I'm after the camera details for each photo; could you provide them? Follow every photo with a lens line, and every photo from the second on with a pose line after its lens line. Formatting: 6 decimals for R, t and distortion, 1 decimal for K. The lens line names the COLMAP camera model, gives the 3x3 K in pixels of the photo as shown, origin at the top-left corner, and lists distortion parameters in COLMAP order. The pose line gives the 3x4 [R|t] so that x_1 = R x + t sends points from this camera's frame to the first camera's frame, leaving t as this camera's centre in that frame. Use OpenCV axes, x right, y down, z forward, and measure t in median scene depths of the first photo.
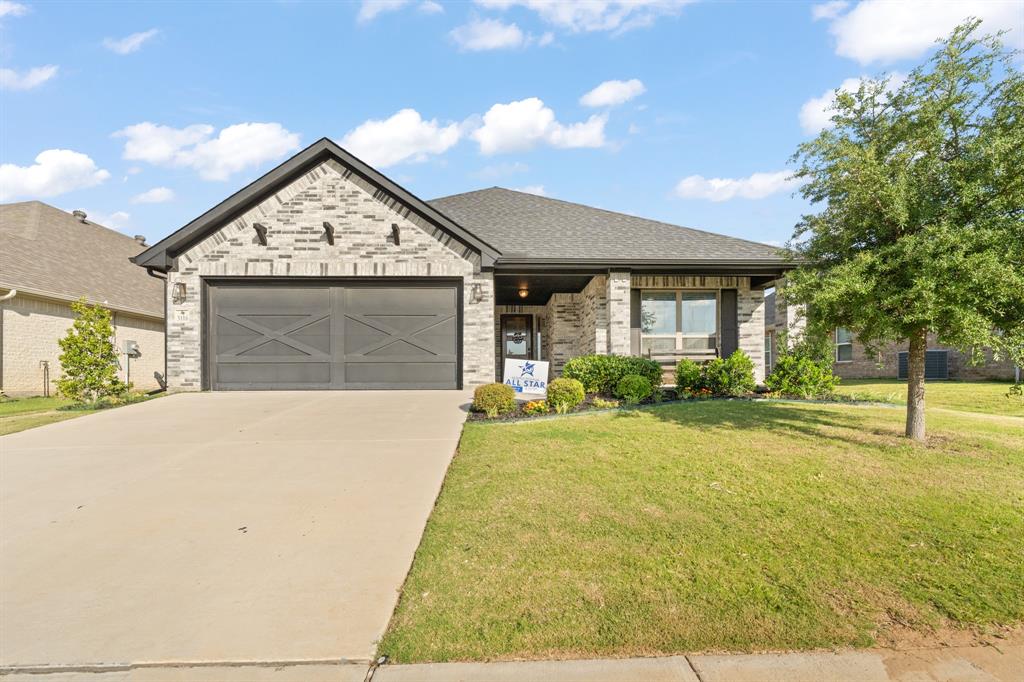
lens RADIAL K [[409.4, 0, 512.0], [0, 409.4, 341.0], [0, 0, 1]] dist [-0.003560, -0.000193]
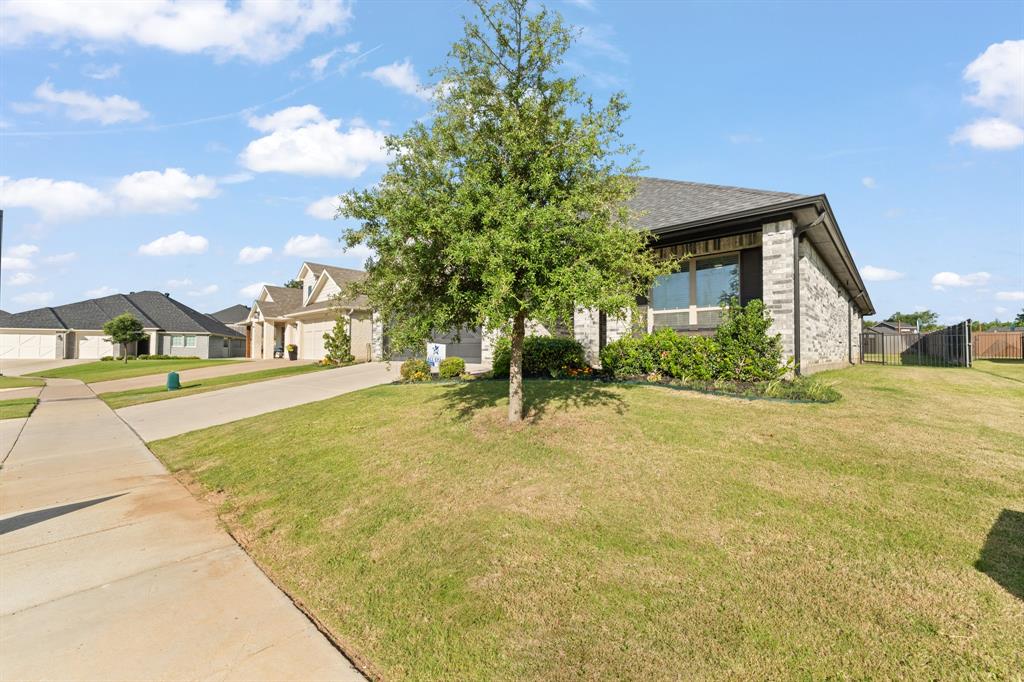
lens RADIAL K [[409.4, 0, 512.0], [0, 409.4, 341.0], [0, 0, 1]] dist [-0.003560, -0.000193]
pose [[0.715541, -0.013061, -0.698449, 1.278437], [0.065678, 0.996654, 0.048647, -0.023105], [0.695477, -0.080682, 0.714005, 0.112848]]
